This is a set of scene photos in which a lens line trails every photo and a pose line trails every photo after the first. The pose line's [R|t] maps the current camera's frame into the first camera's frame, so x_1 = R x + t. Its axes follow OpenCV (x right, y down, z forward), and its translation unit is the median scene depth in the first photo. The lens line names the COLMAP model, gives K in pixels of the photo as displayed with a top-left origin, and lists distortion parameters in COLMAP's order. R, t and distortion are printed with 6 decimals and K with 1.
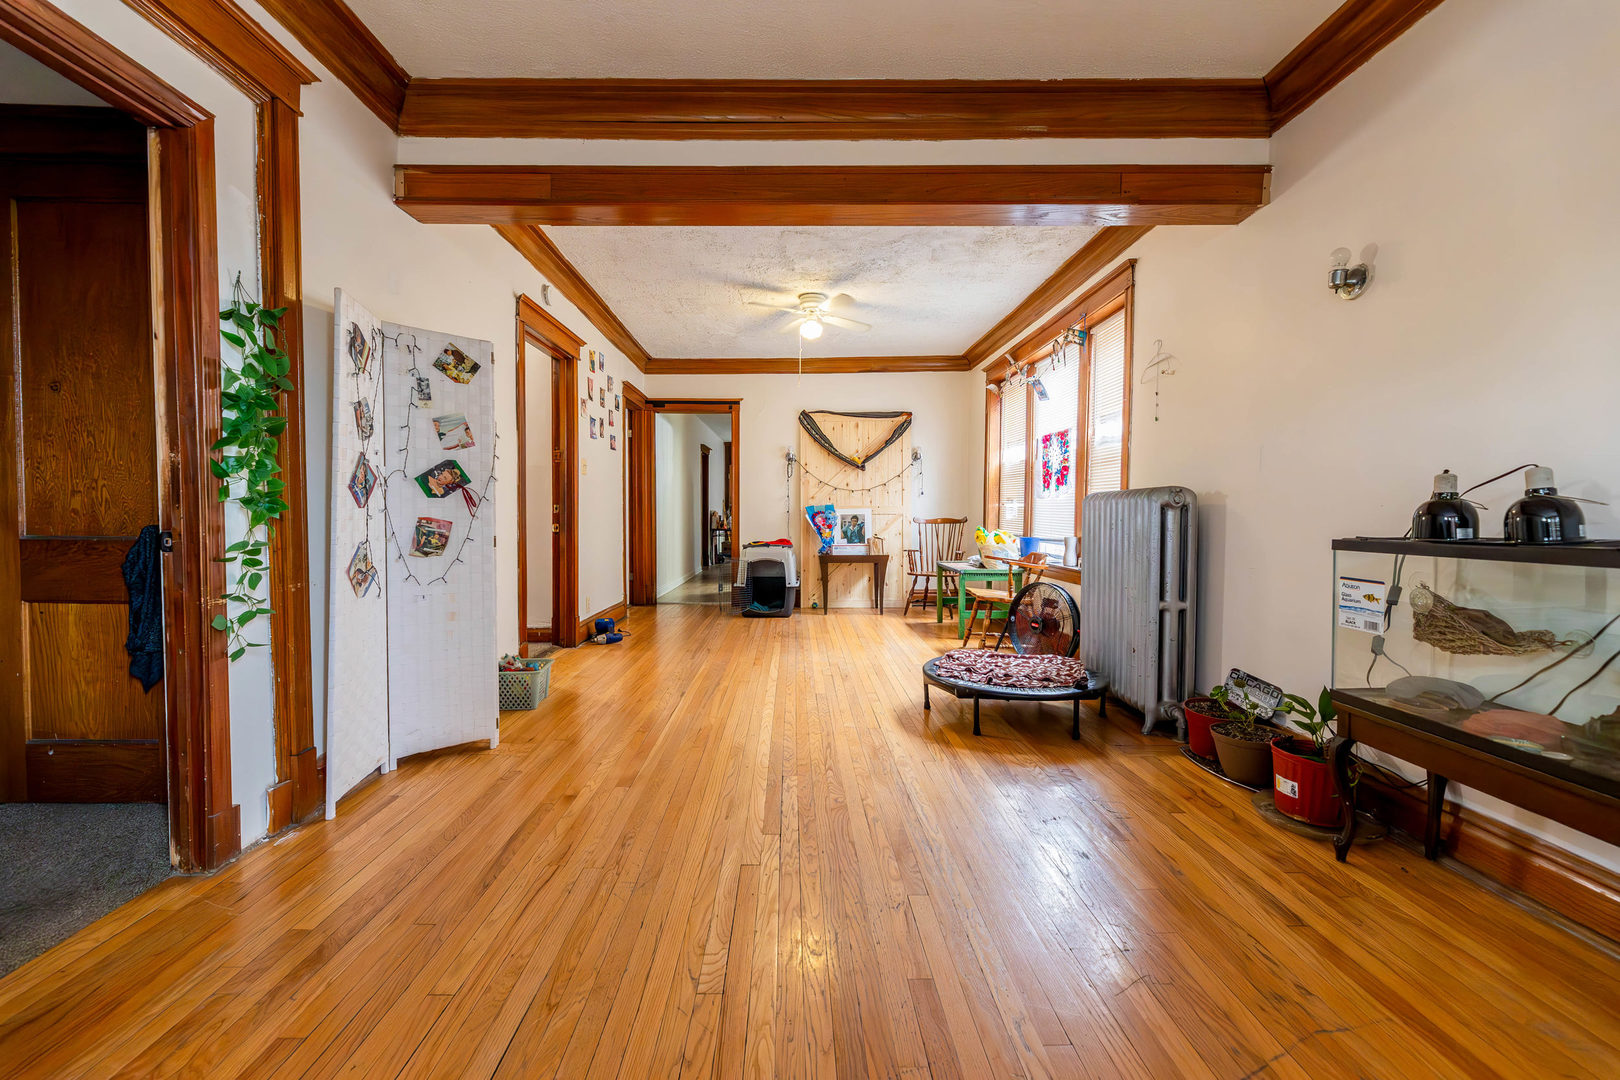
lens RADIAL K [[640.8, 0, 803.8], [0, 640.8, 535.2], [0, 0, 1]] dist [-0.001923, 0.000090]
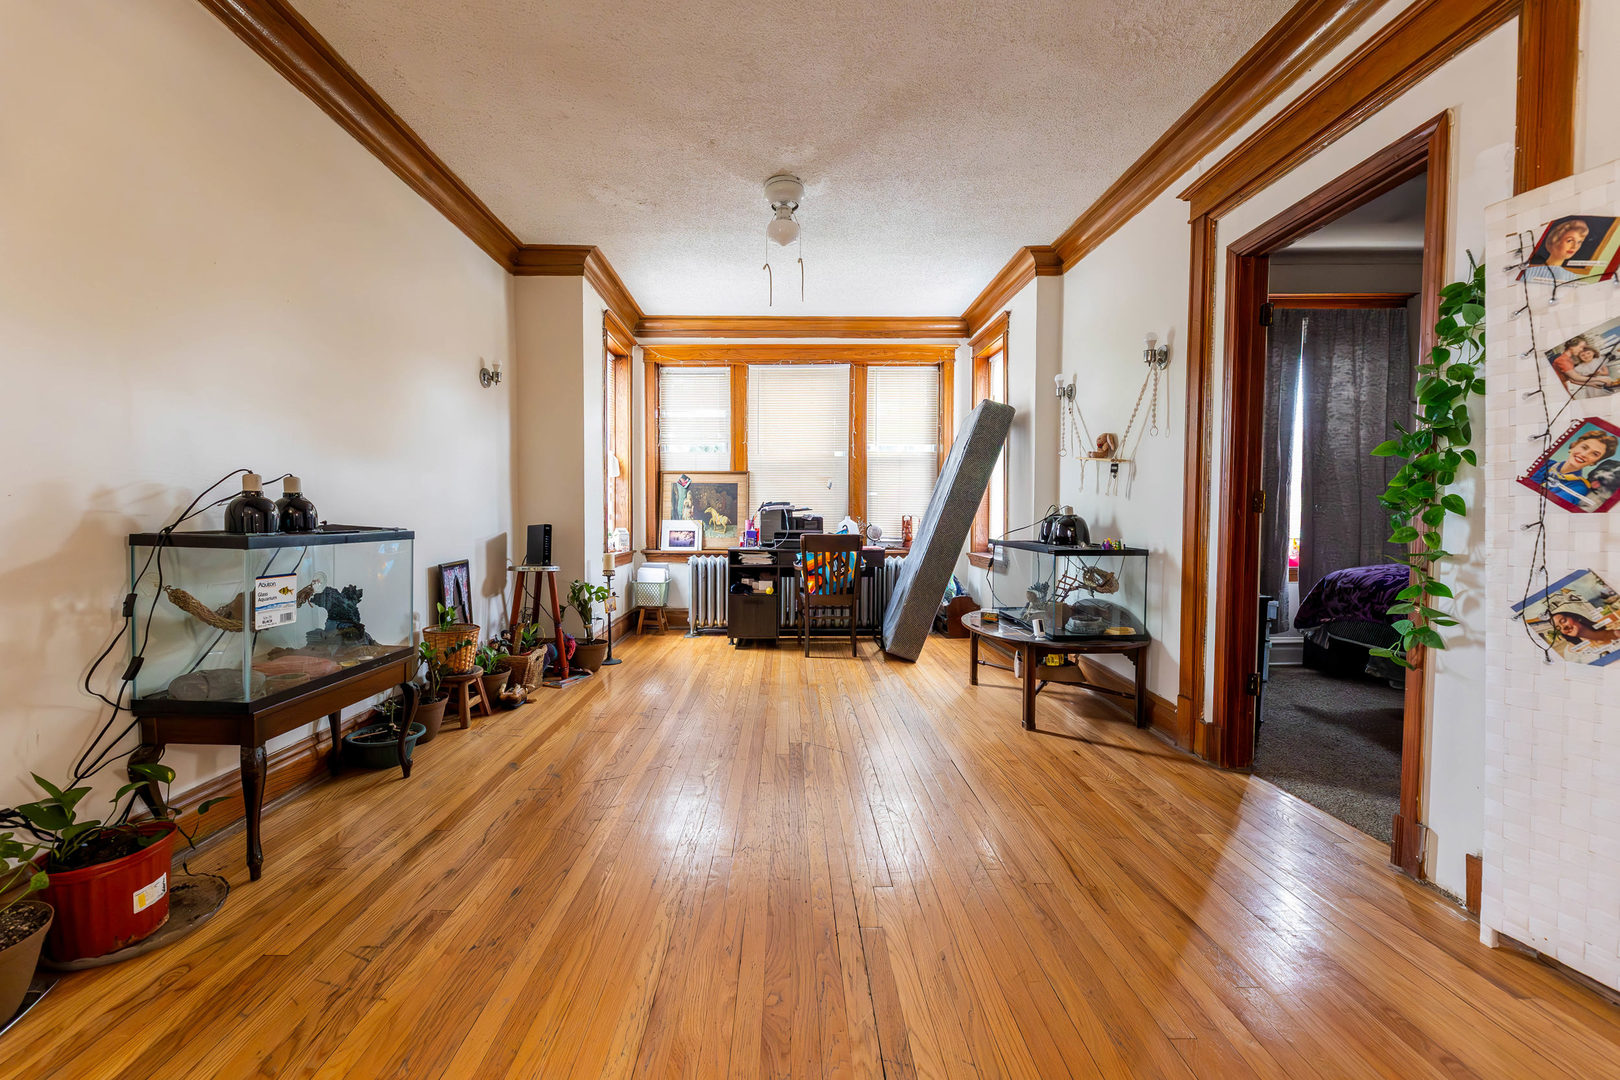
lens RADIAL K [[640.8, 0, 806.7], [0, 640.8, 539.0], [0, 0, 1]] dist [-0.001923, 0.000090]
pose [[-0.999947, -0.010156, -0.001820, 0.040152], [-0.010251, 0.997957, 0.063060, -0.060320], [0.001176, 0.063075, -0.998008, 2.016200]]
